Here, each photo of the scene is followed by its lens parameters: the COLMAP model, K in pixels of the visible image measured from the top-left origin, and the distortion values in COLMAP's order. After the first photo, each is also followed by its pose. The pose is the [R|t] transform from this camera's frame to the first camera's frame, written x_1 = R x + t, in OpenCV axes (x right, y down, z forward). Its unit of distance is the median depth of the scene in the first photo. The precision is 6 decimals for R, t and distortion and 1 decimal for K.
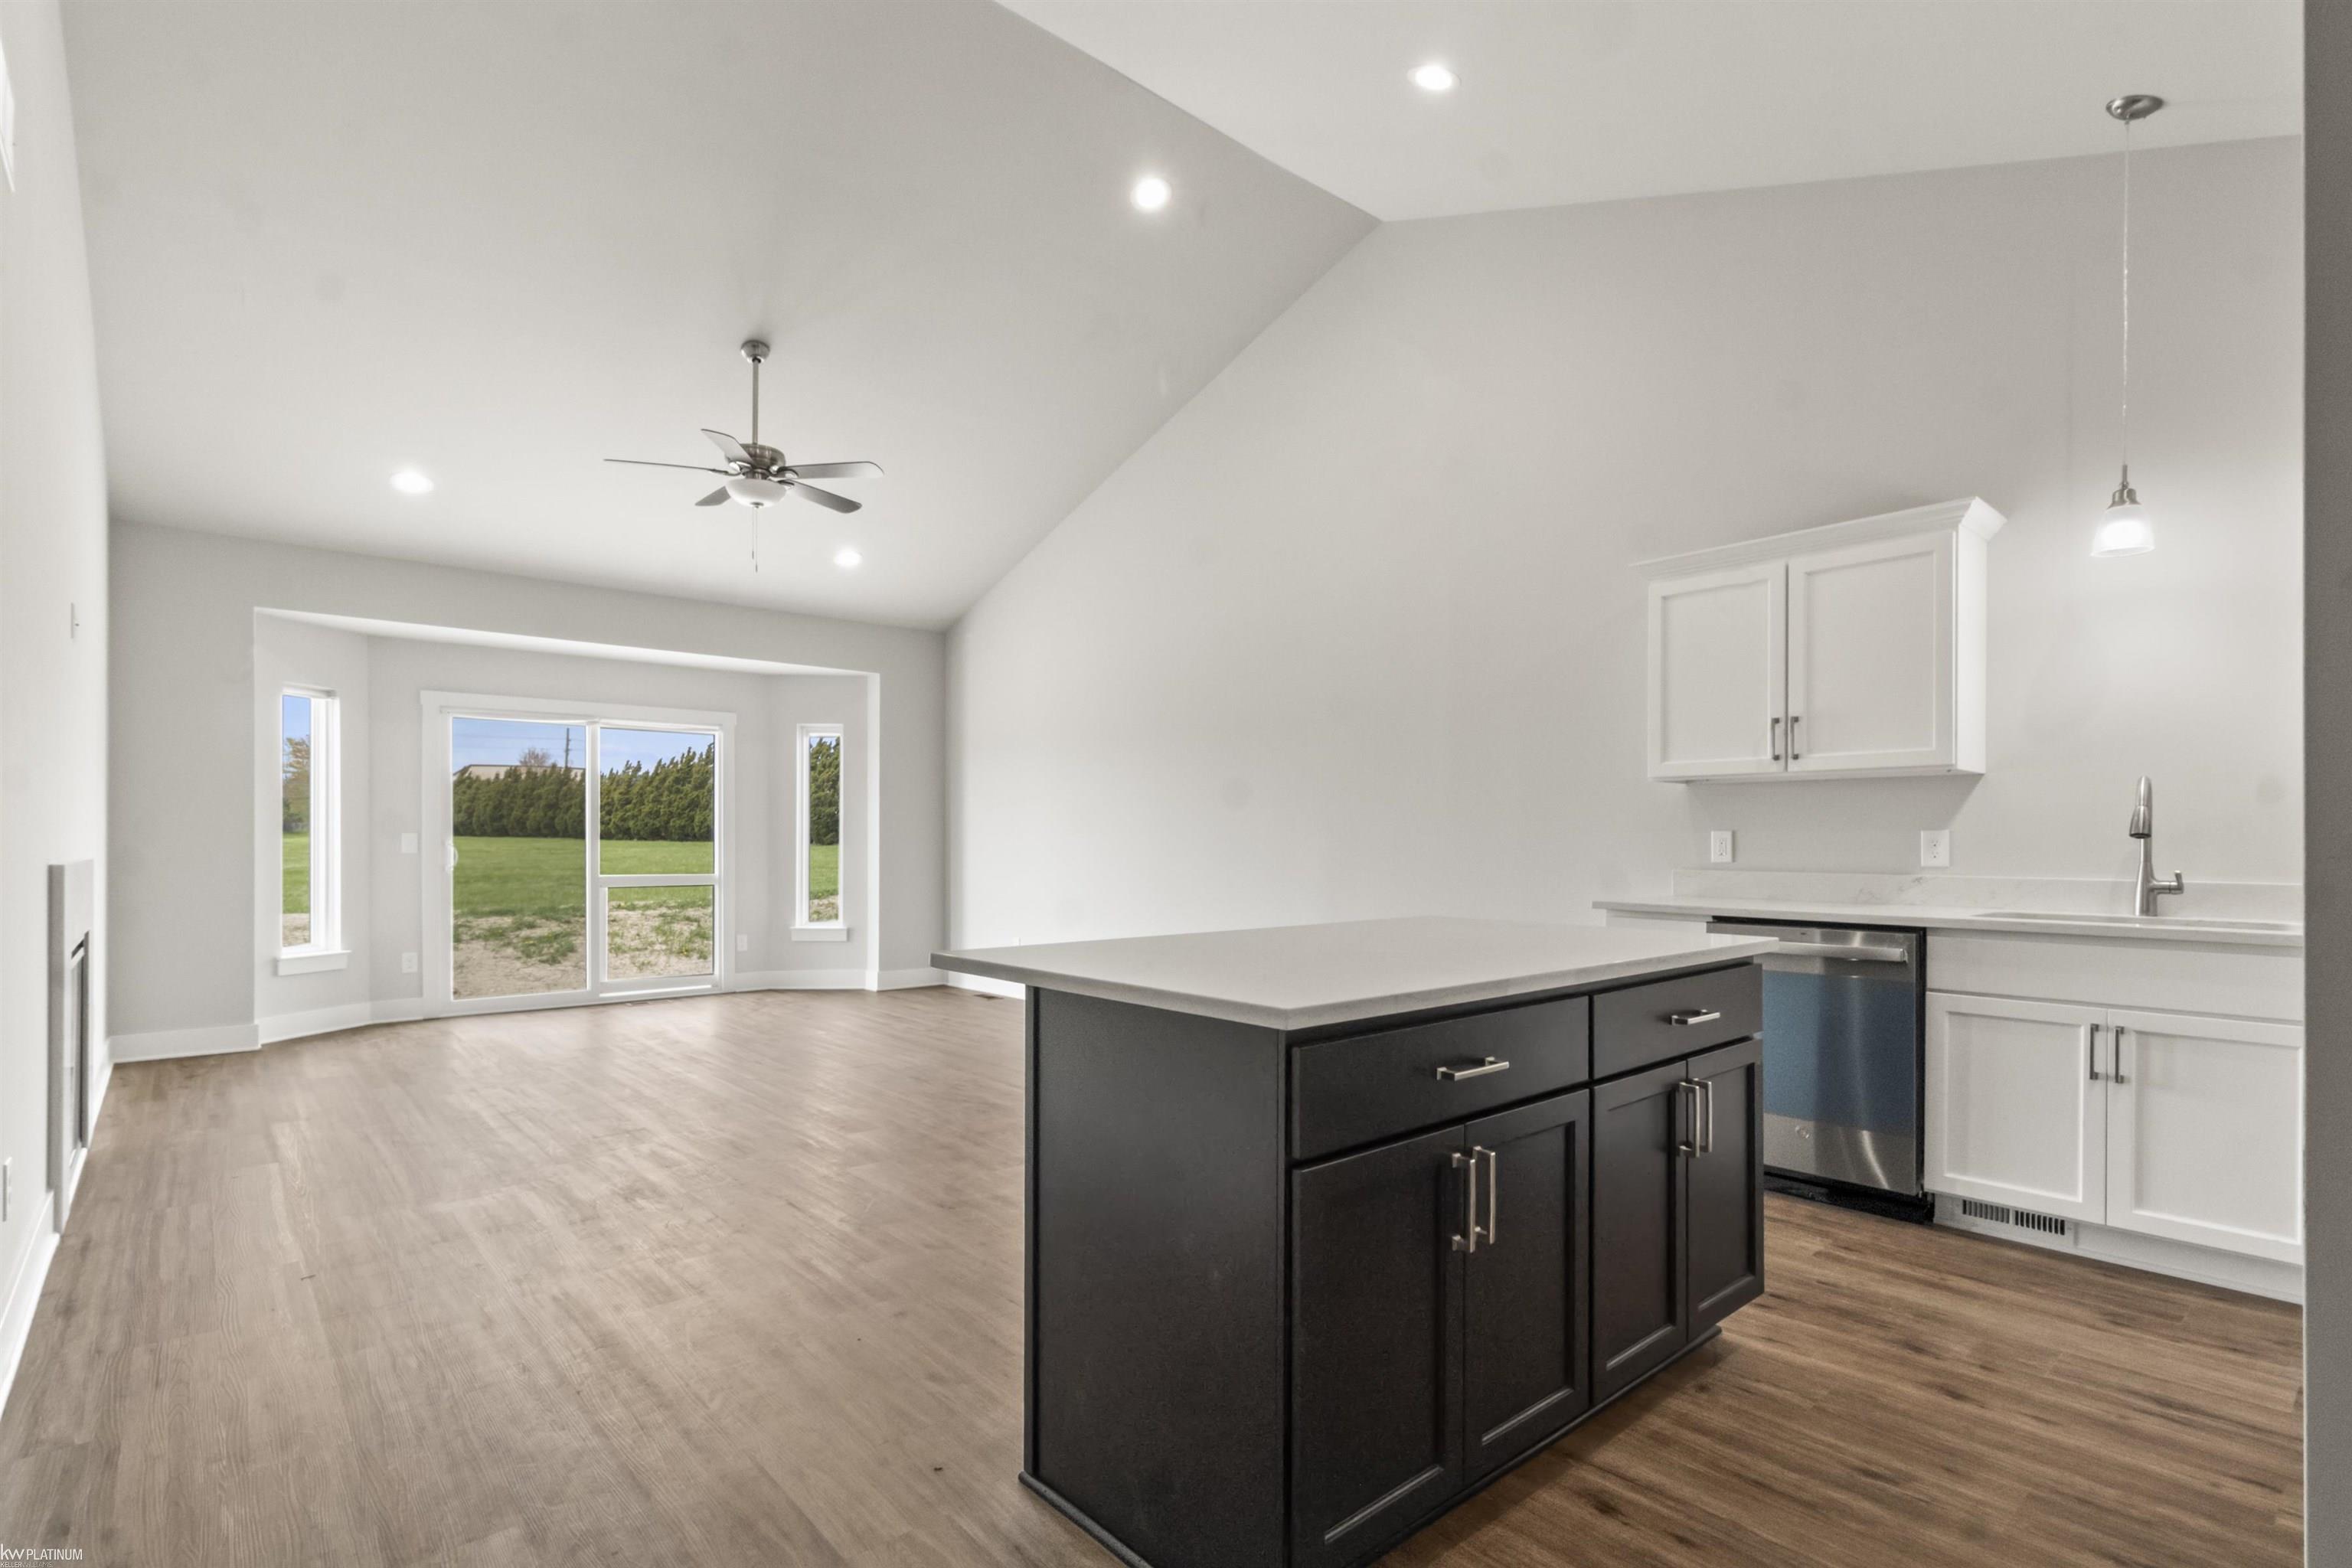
lens RADIAL K [[1117.9, 0, 1180.8], [0, 1117.9, 842.6], [0, 0, 1]] dist [0.000485, -0.000043]
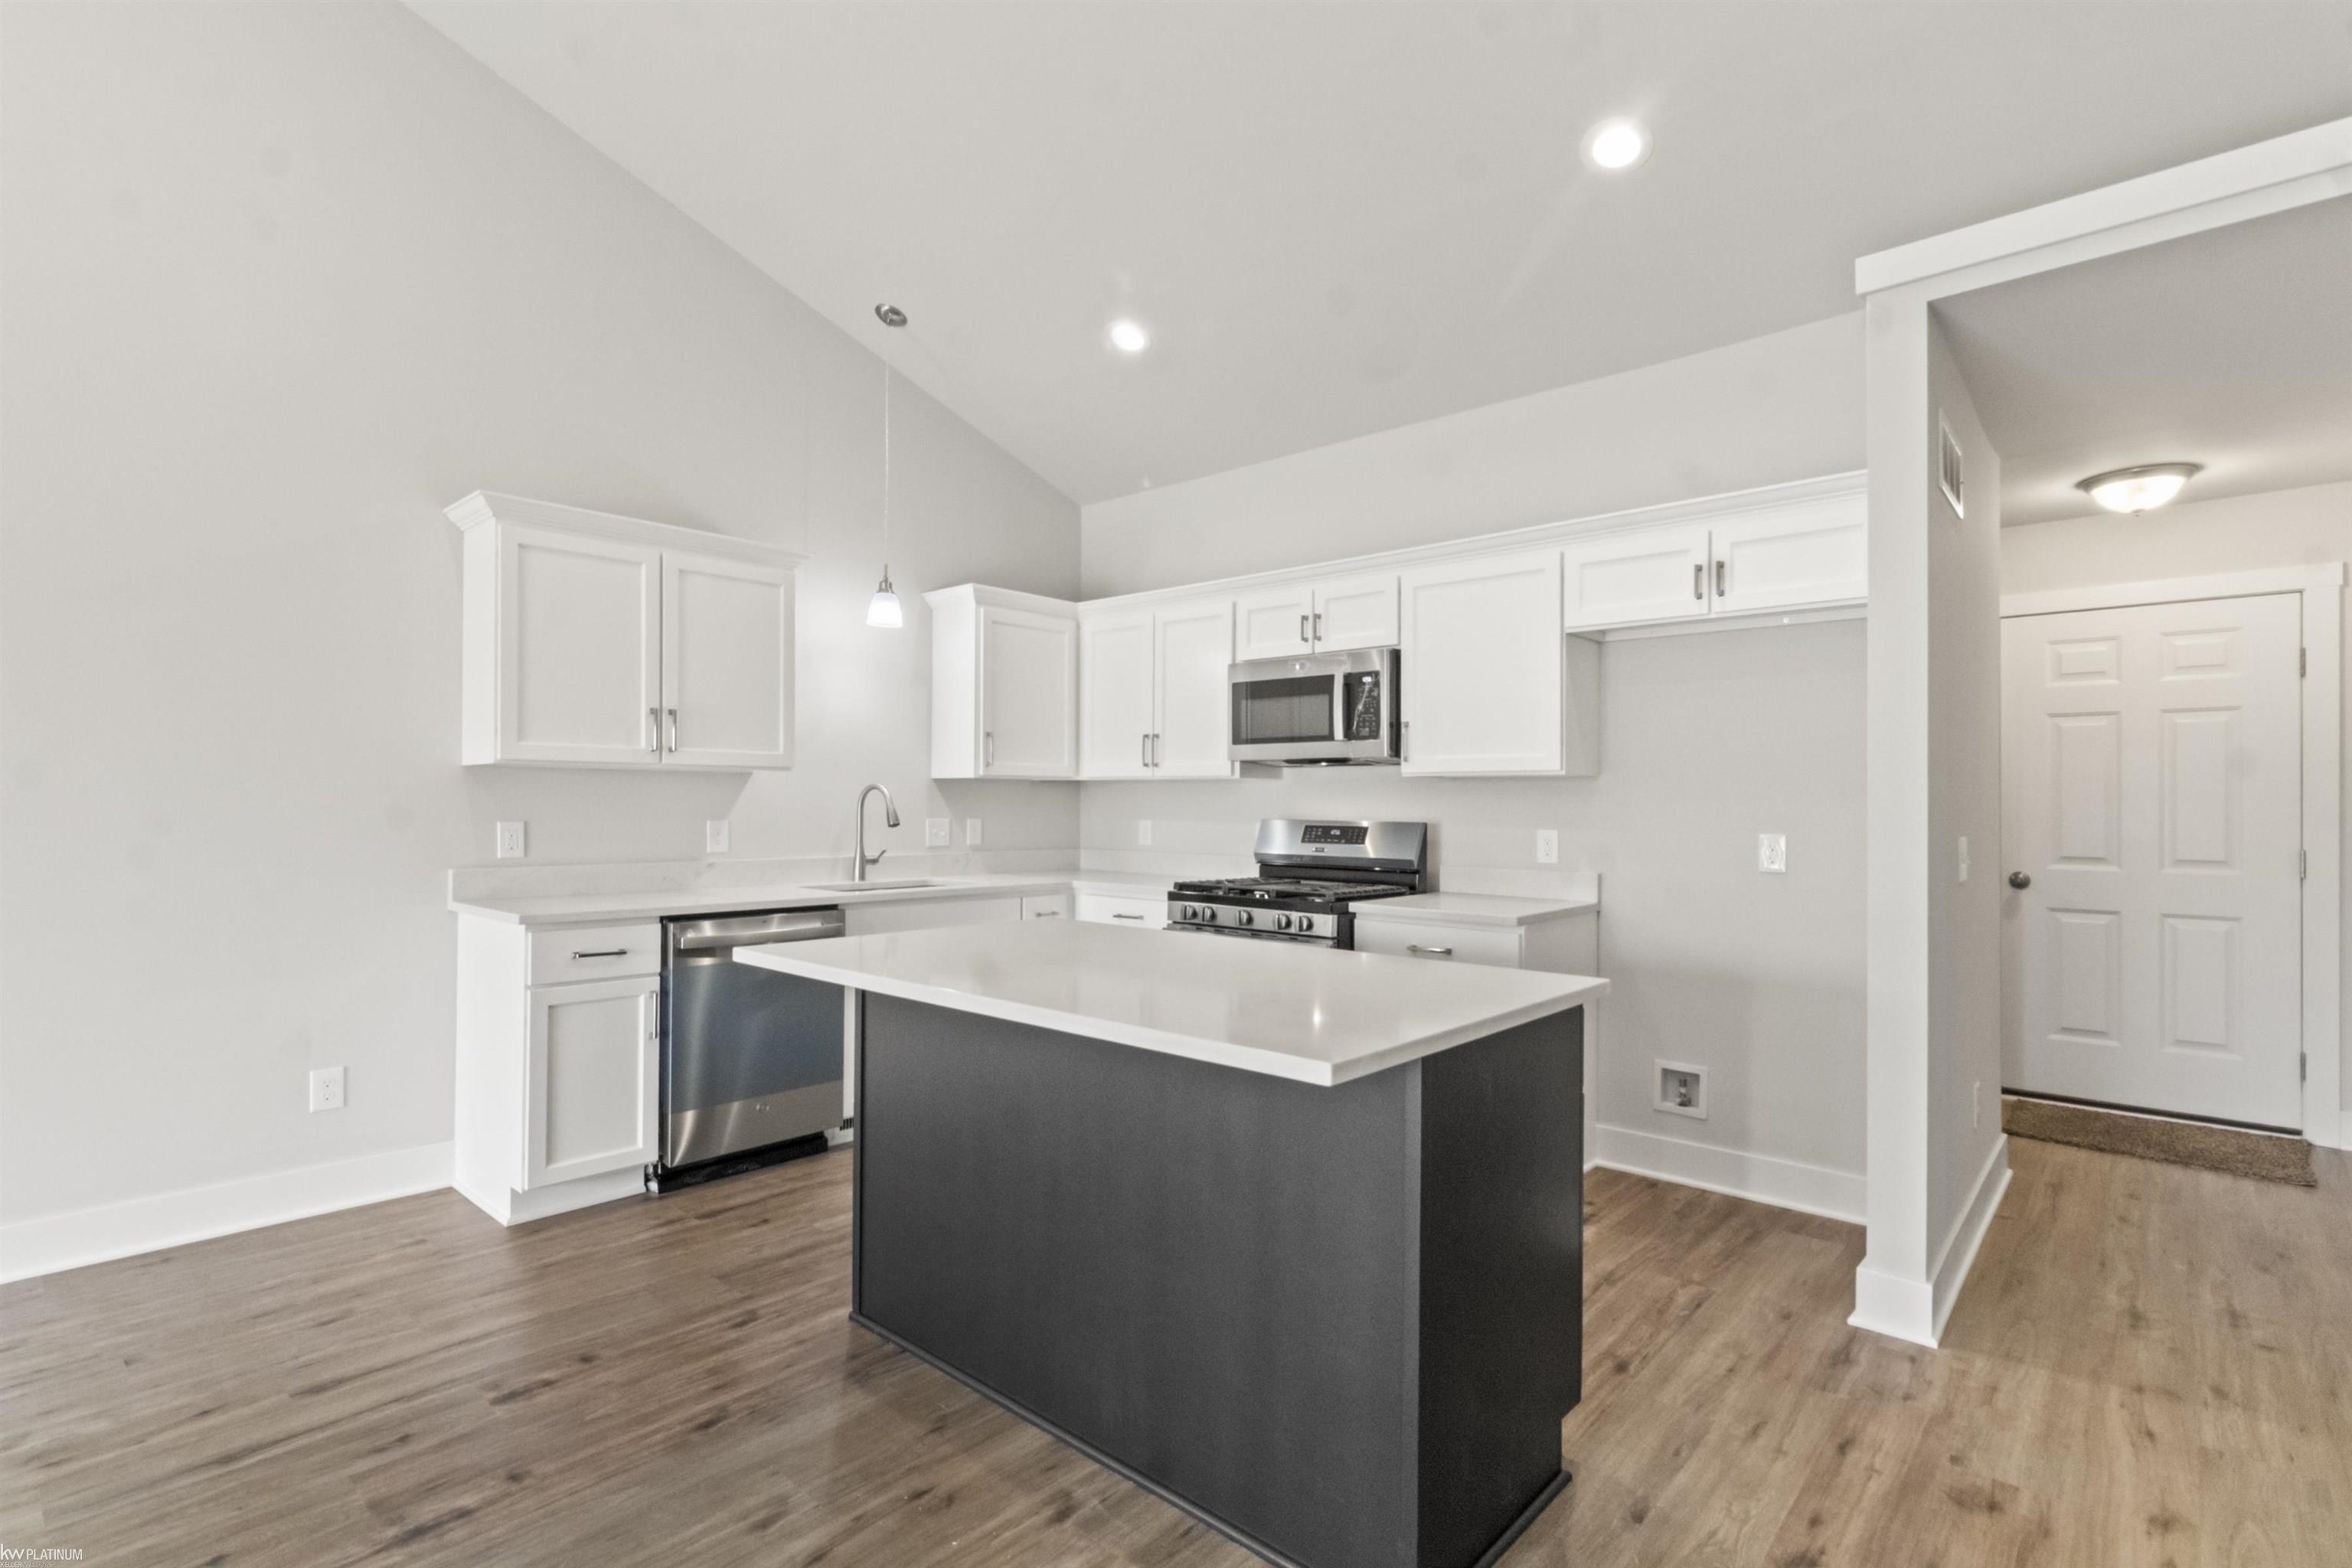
lens RADIAL K [[1094.6, 0, 1171.1], [0, 1094.6, 797.4], [0, 0, 1]] dist [0.001162, -0.000247]
pose [[-0.123852, 0.004146, 0.992292, -0.579027], [-0.001865, 0.999989, -0.004411, -0.036341], [-0.992299, -0.002397, -0.123843, 0.812688]]
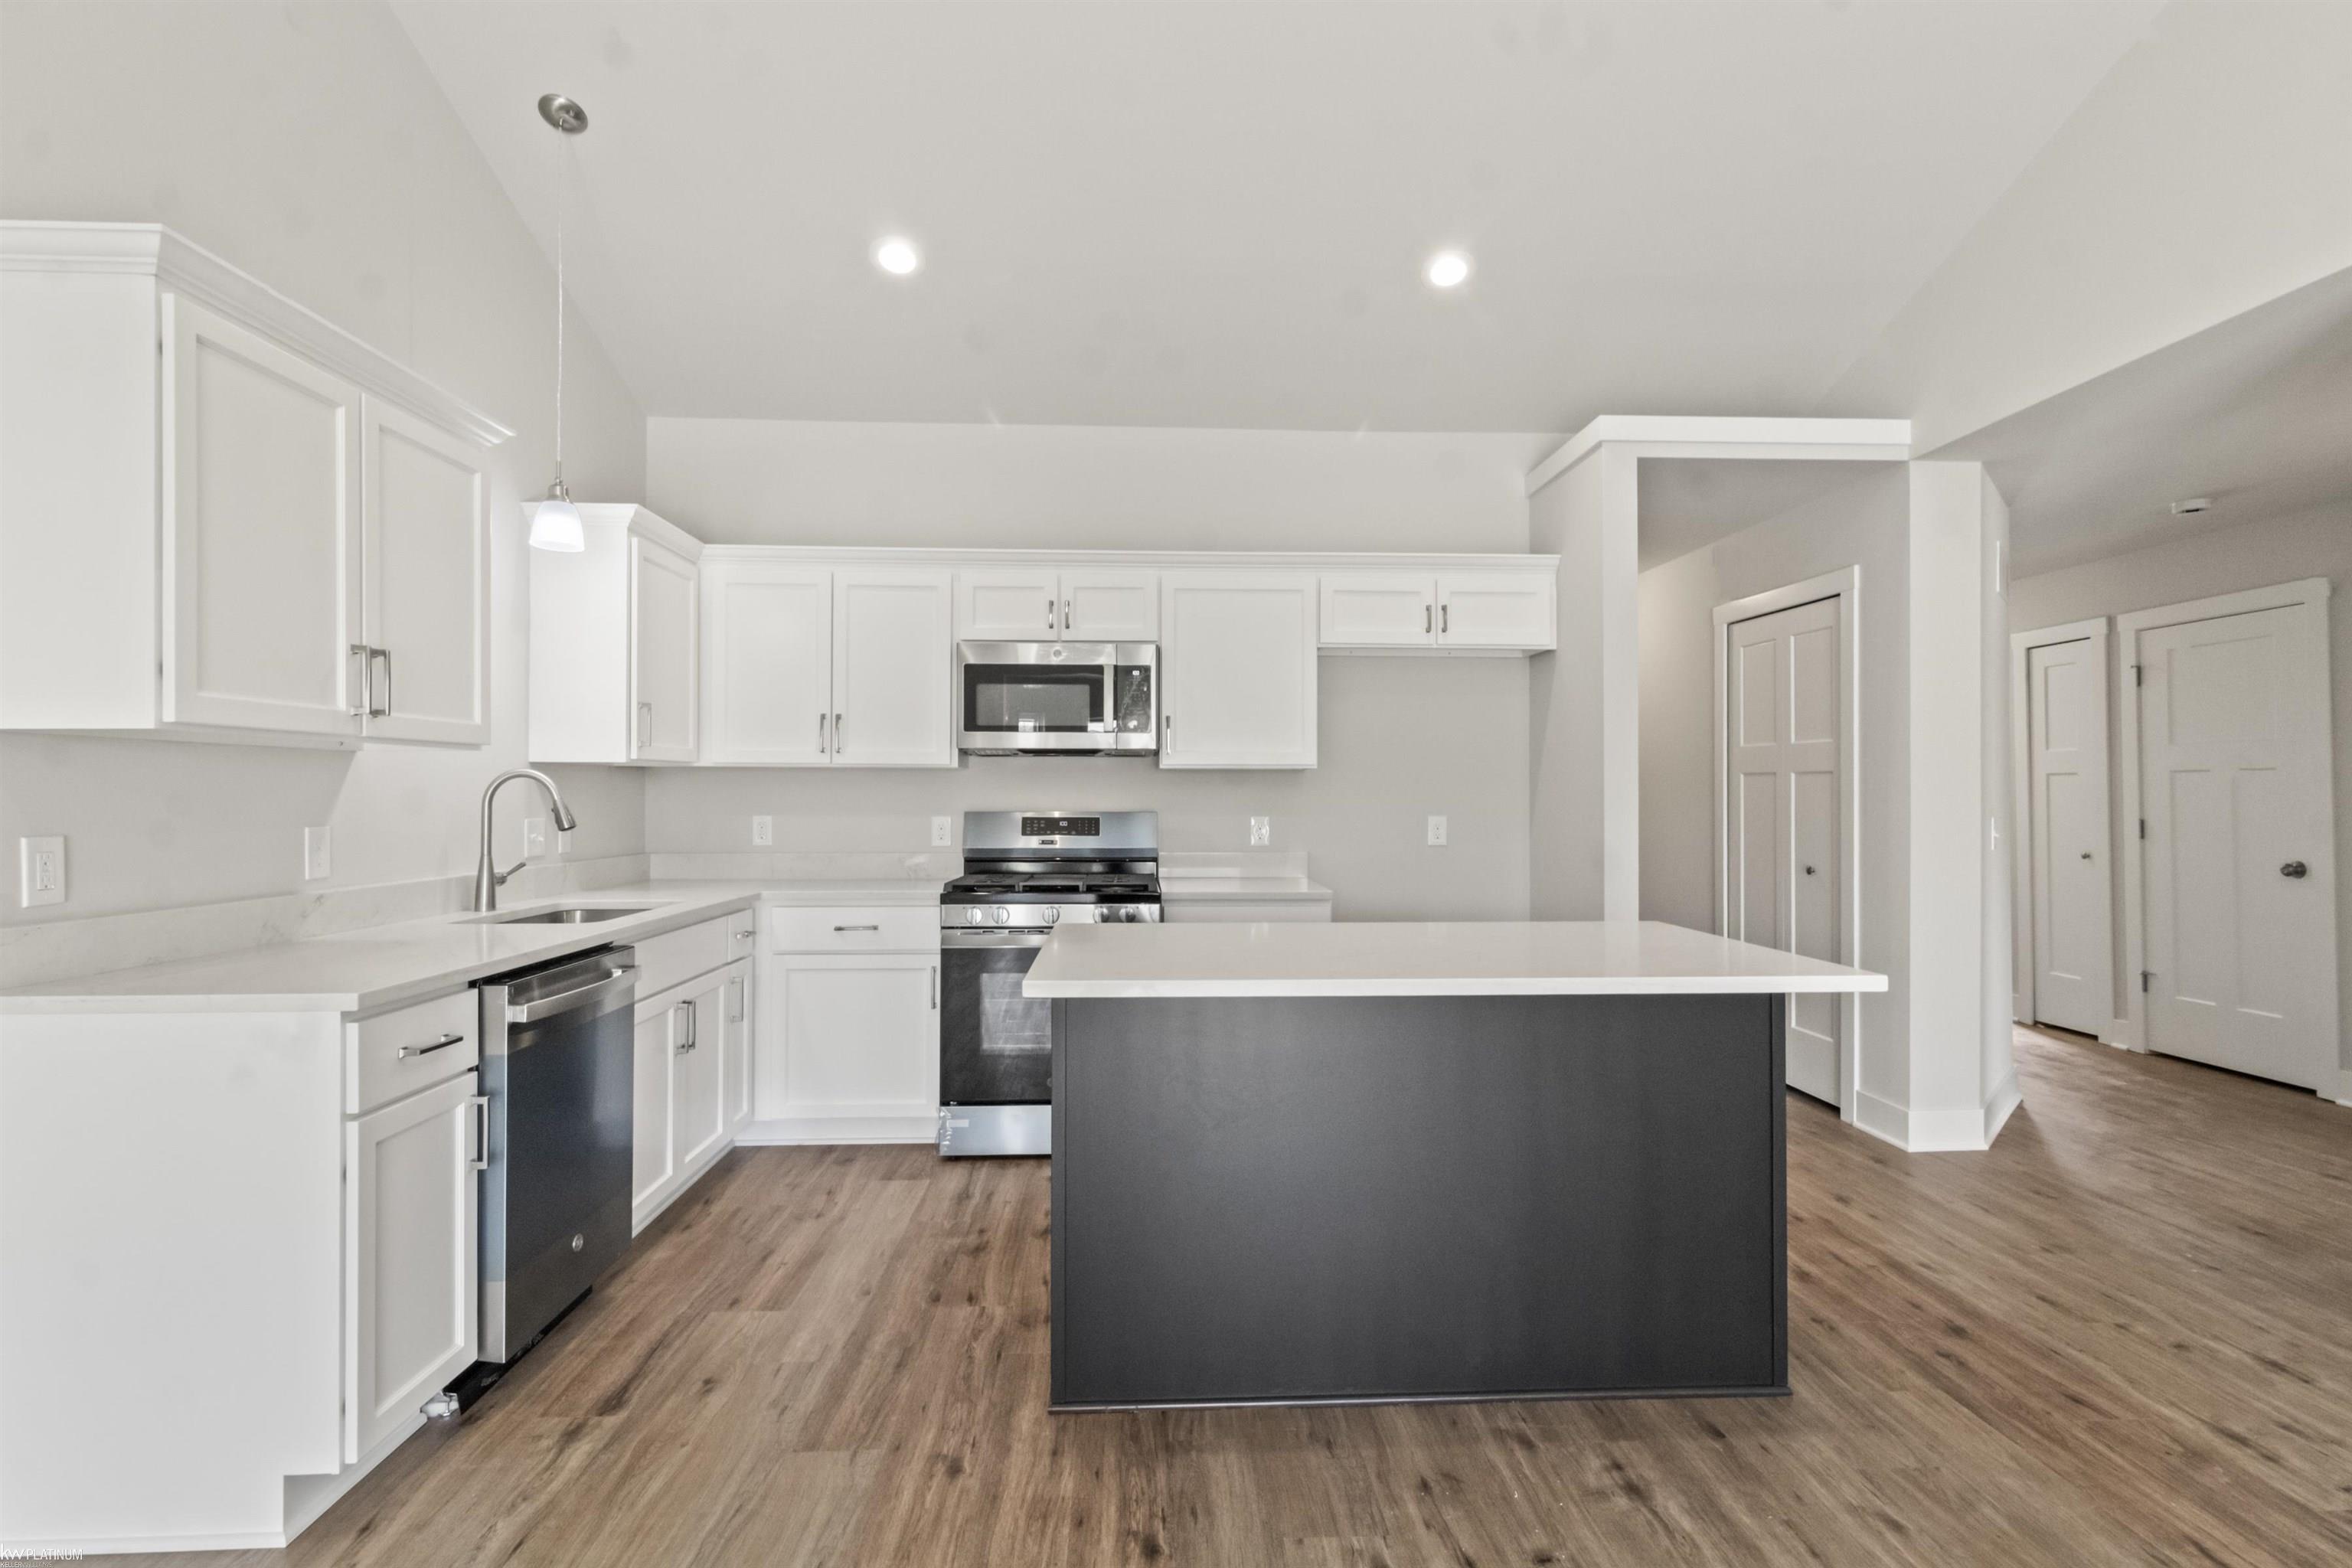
lens RADIAL K [[1178.5, 0, 1184.4], [0, 1178.5, 782.6], [0, 0, 1]] dist [-0.002468, -0.000737]
pose [[-0.785915, 0.004567, 0.618318, -0.254449], [0.000425, 0.999976, -0.006846, -0.040033], [-0.618335, -0.005117, -0.785898, 1.485924]]
